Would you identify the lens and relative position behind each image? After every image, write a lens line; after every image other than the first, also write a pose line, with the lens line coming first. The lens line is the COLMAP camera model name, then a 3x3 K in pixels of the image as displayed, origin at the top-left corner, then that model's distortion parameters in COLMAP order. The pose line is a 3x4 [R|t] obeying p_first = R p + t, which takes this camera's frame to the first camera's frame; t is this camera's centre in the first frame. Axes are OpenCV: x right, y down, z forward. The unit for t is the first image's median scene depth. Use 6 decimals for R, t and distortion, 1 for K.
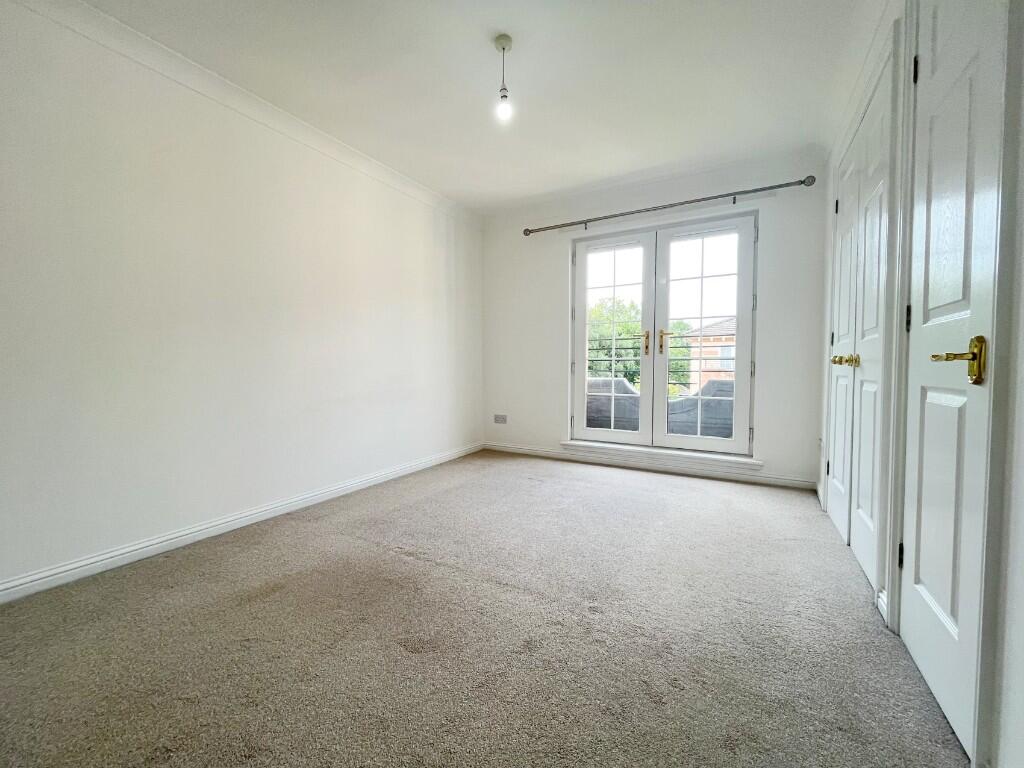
lens RADIAL K [[400.9, 0, 512.0], [0, 400.9, 384.0], [0, 0, 1]] dist [-0.000869, -0.000034]
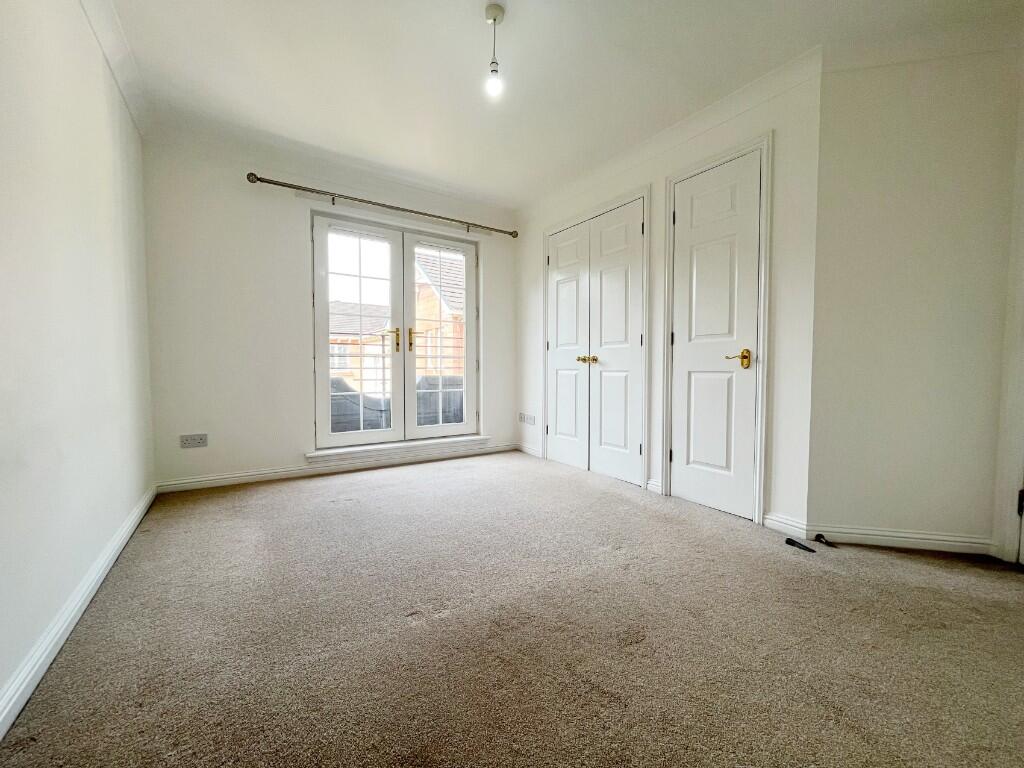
lens RADIAL K [[413.0, 0, 512.0], [0, 413.0, 384.0], [0, 0, 1]] dist [-0.000199, -0.000026]
pose [[0.461862, -0.038916, 0.886098, -0.466616], [0.031611, 0.999125, 0.027403, -0.010633], [-0.886389, 0.015354, 0.462687, 0.263197]]
